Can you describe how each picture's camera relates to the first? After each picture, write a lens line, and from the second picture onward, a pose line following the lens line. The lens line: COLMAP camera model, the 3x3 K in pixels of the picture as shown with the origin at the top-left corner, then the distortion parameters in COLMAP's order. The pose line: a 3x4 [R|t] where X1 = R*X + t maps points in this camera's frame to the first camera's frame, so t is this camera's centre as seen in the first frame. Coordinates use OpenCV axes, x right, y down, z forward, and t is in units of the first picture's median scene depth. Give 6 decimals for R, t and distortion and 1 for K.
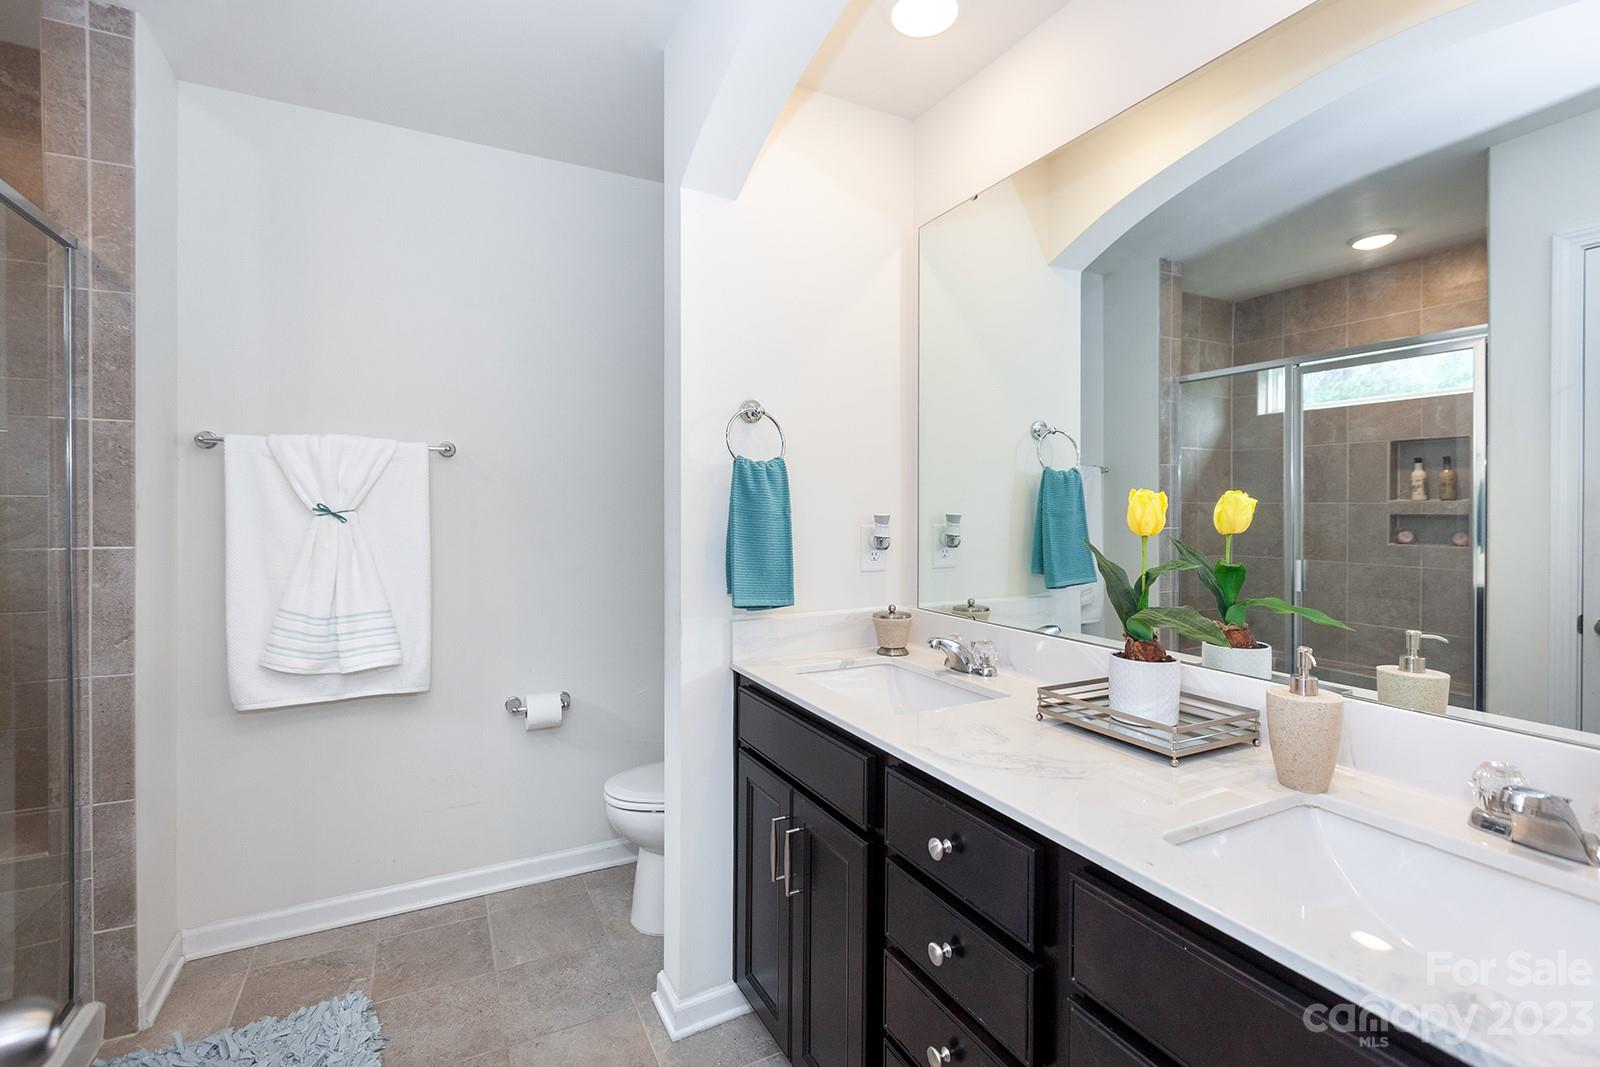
lens RADIAL K [[720.1, 0, 798.5], [0, 720.1, 520.2], [0, 0, 1]] dist [0.001554, 0.000099]
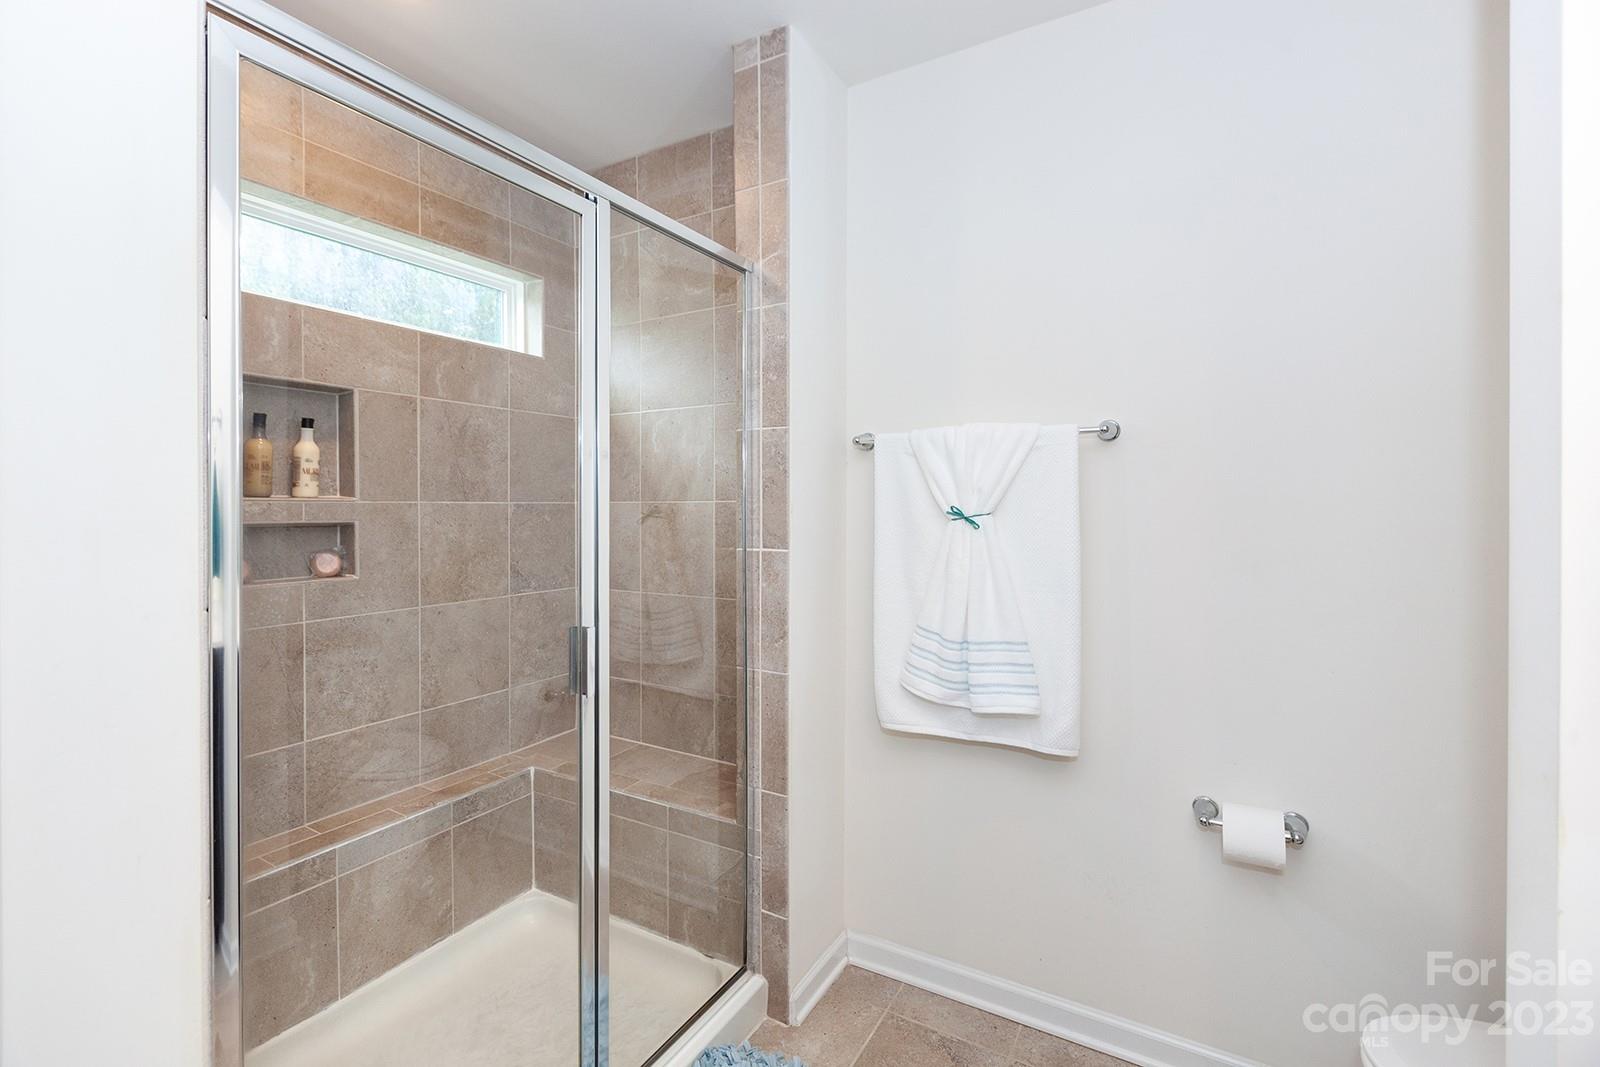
lens RADIAL K [[720.1, 0, 794.6], [0, 720.1, 513.5], [0, 0, 1]] dist [0.001554, 0.000099]
pose [[0.521886, 0.003281, -0.853009, -0.043768], [-0.010317, 0.999944, -0.002465, -0.012294], [0.852953, 0.010087, 0.521890, 0.476306]]
